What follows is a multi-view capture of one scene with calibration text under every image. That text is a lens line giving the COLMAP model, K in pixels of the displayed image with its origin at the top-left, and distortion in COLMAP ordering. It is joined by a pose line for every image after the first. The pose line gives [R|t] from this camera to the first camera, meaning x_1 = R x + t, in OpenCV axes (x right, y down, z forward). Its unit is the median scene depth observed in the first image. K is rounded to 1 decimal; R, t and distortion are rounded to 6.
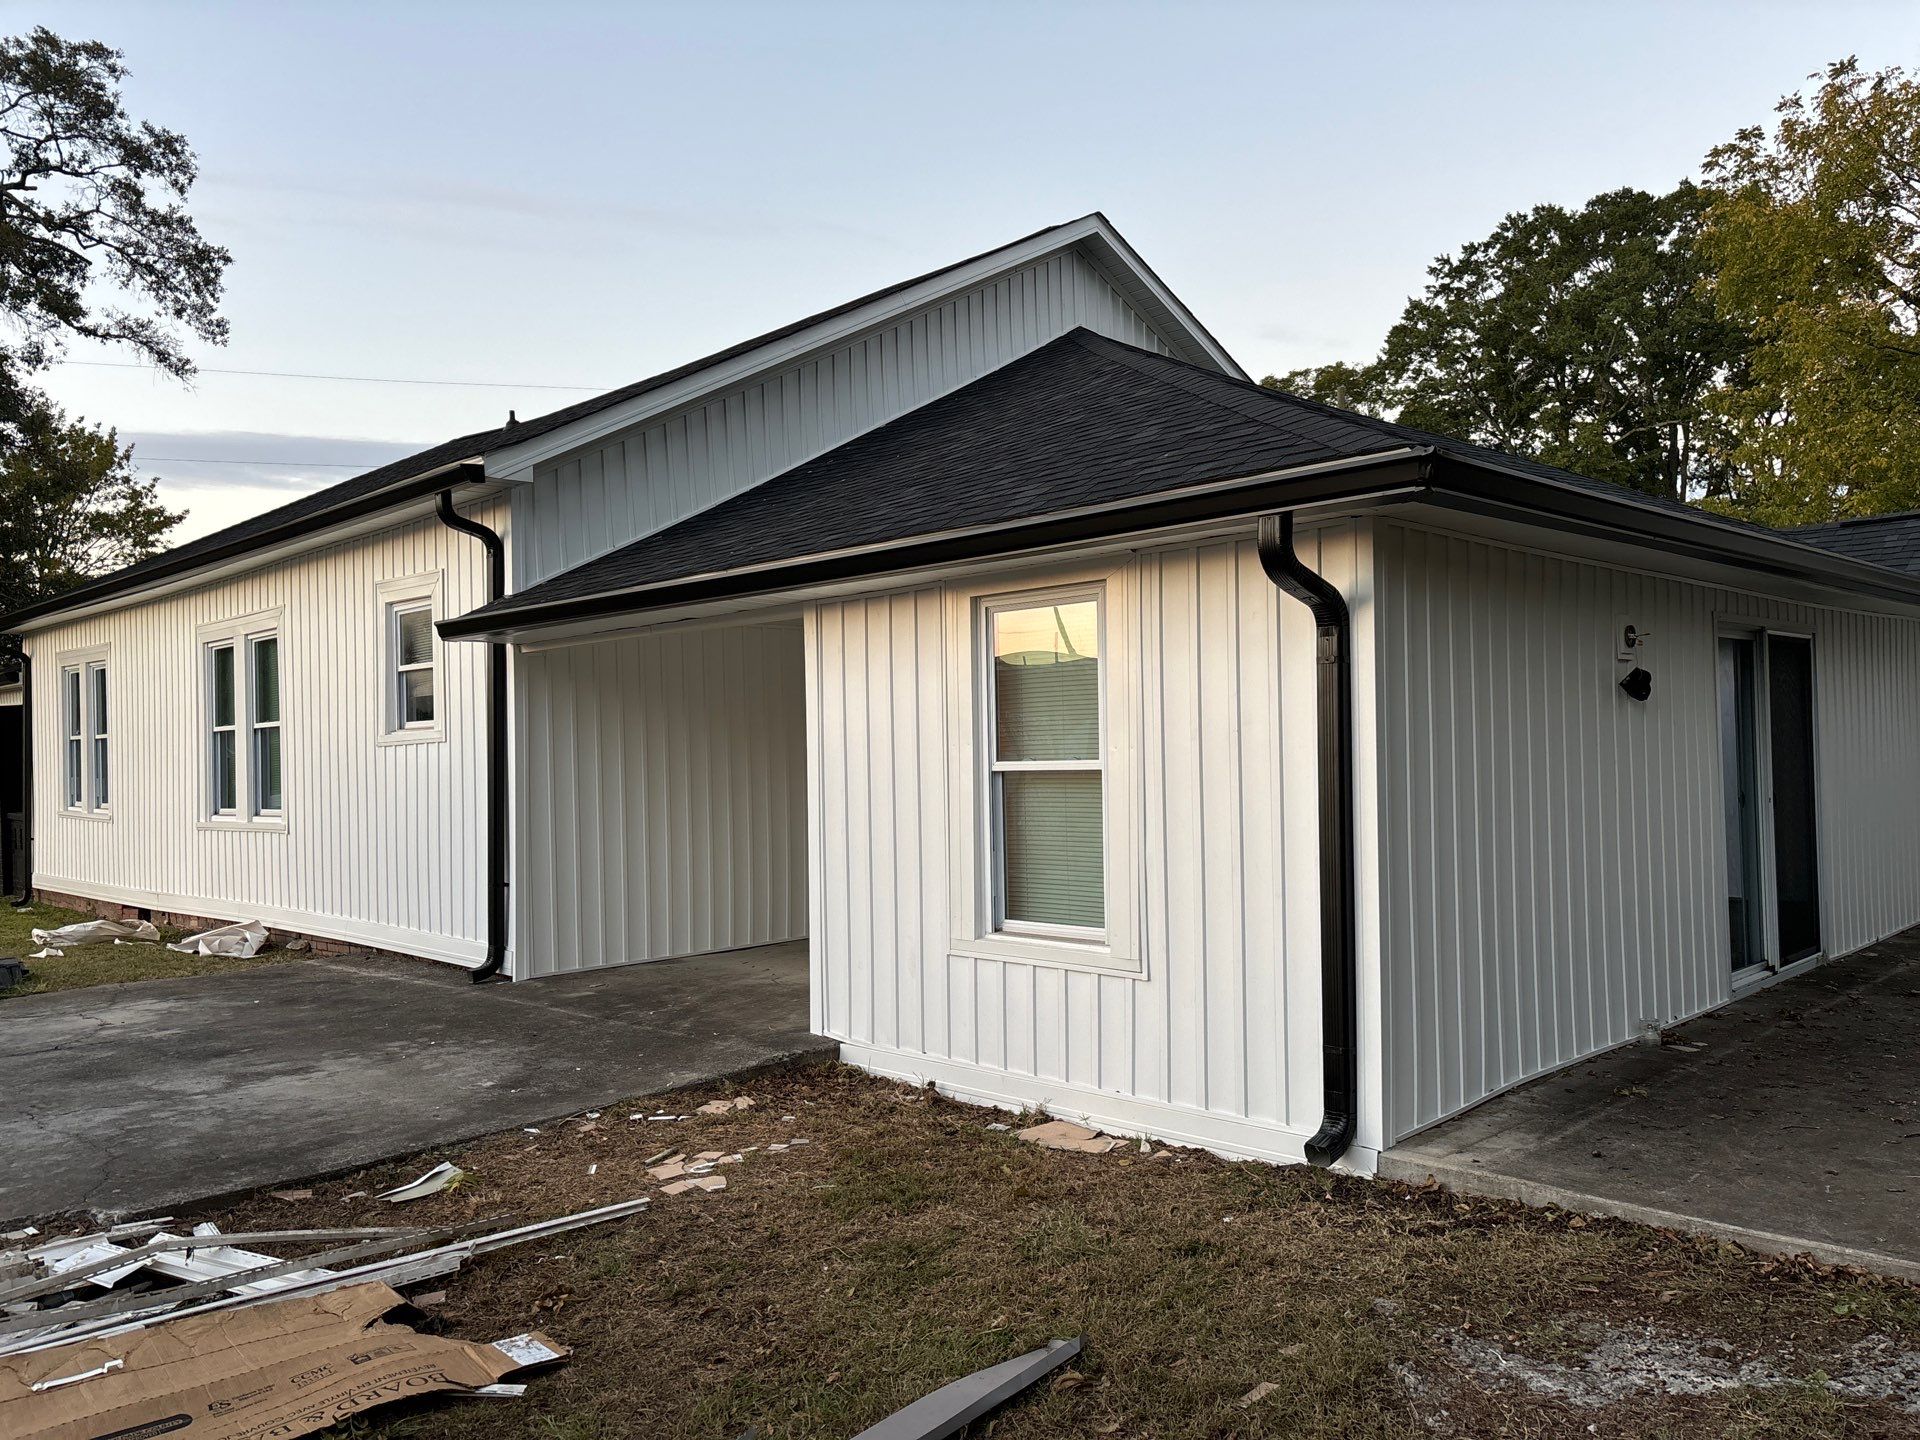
lens RADIAL K [[1497.4, 0, 951.4], [0, 1497.4, 725.8], [0, 0, 1]] dist [0.024978, -0.007906]
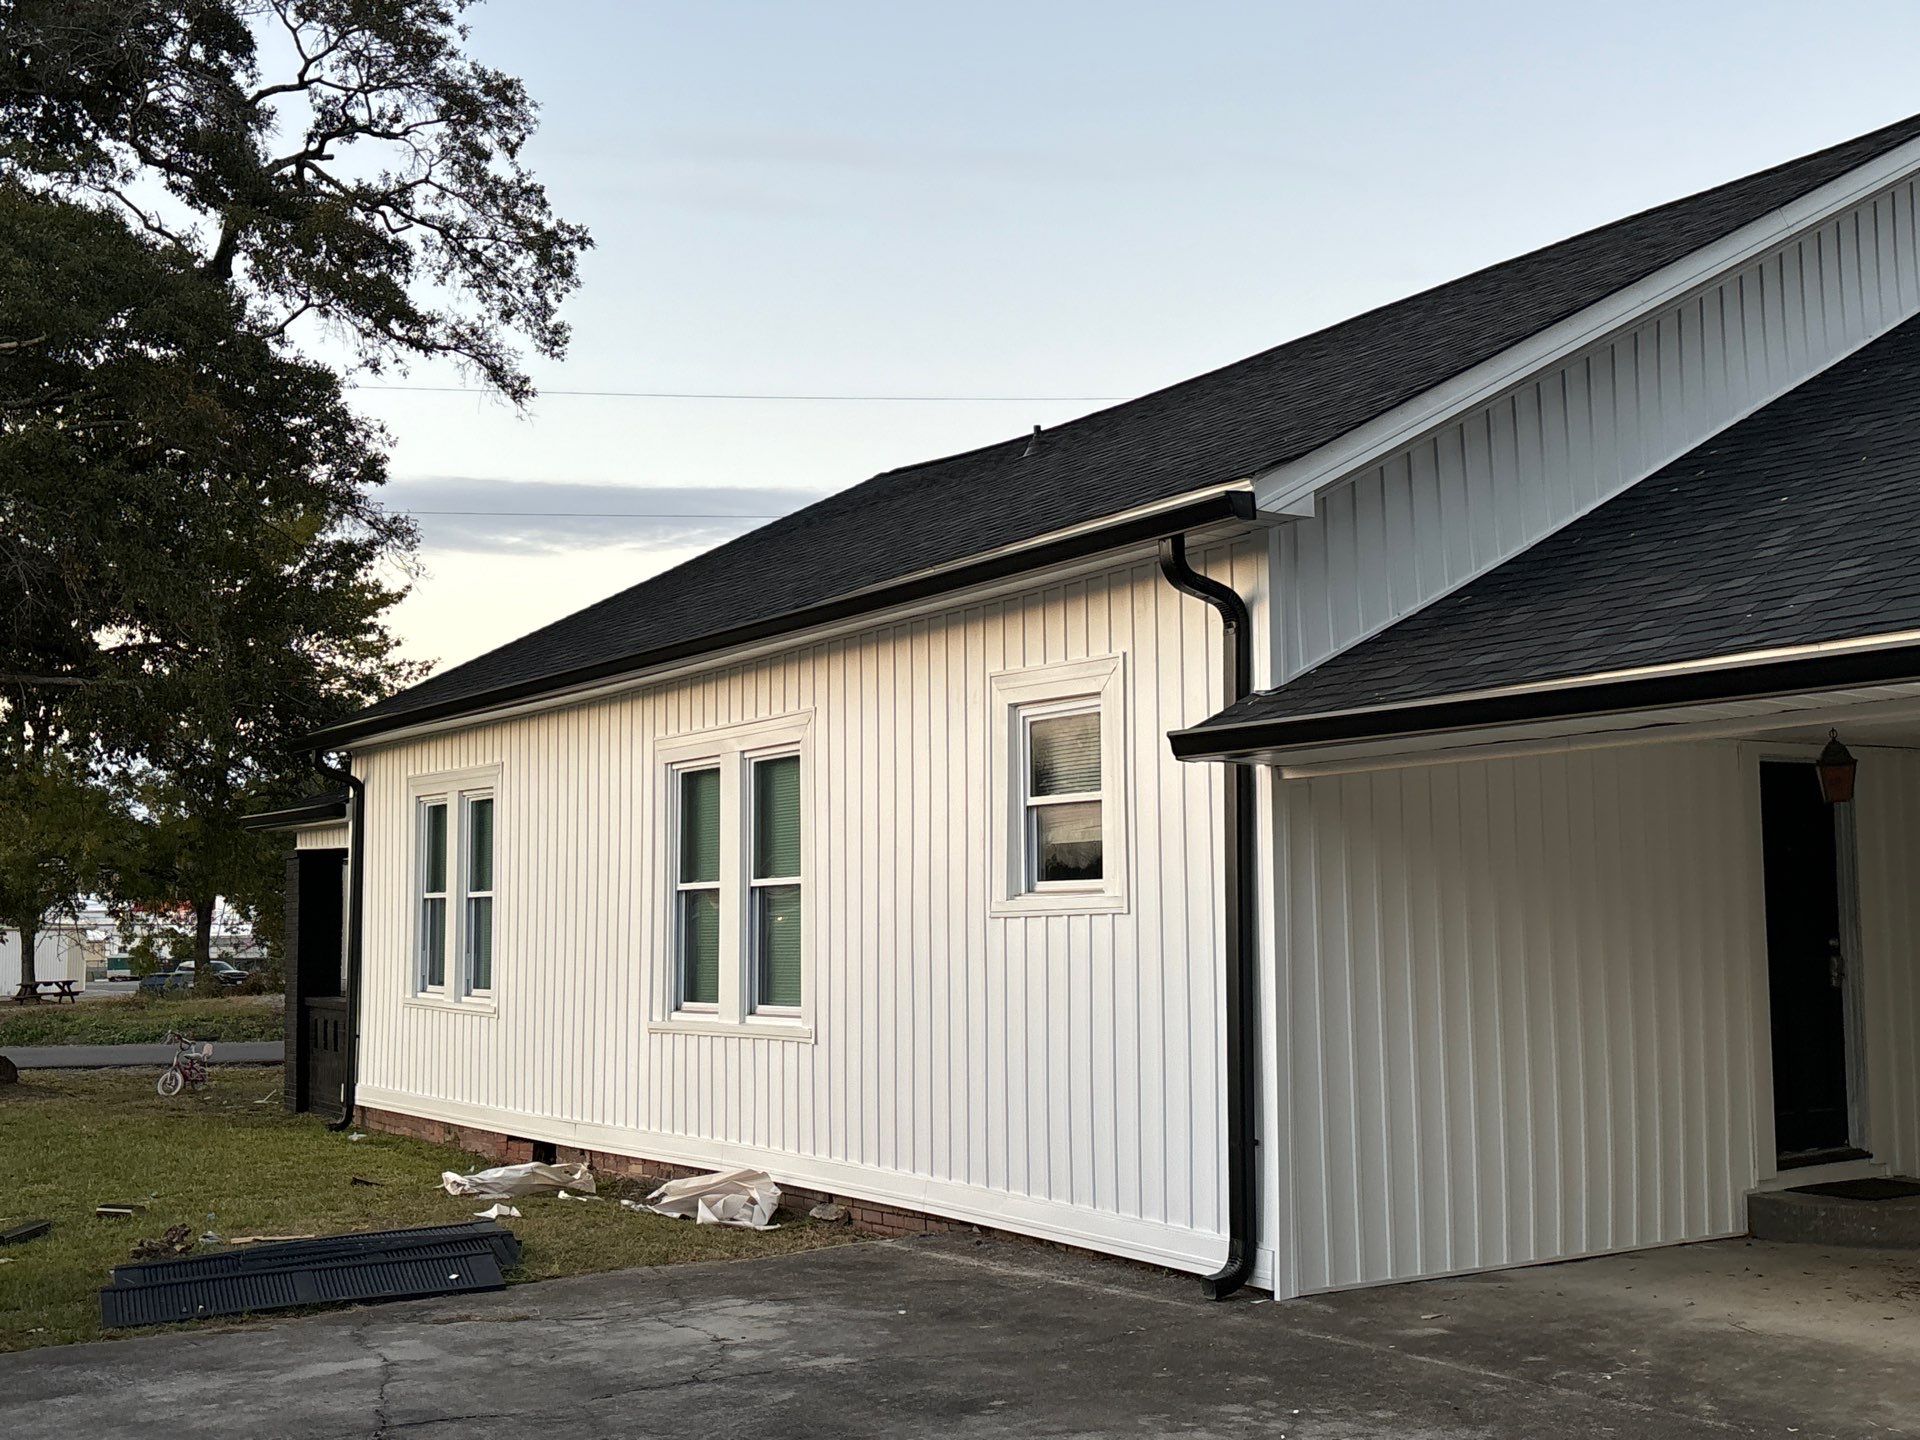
lens RADIAL K [[2138.3, 0, 965.4], [0, 2138.3, 715.9], [0, 0, 1]] dist [0.100549, 0.000000]
pose [[0.982737, -0.000382, -0.185005, -0.140806], [-0.014155, 0.996912, -0.077247, -0.001420], [0.184463, 0.078532, 0.979697, 0.037625]]
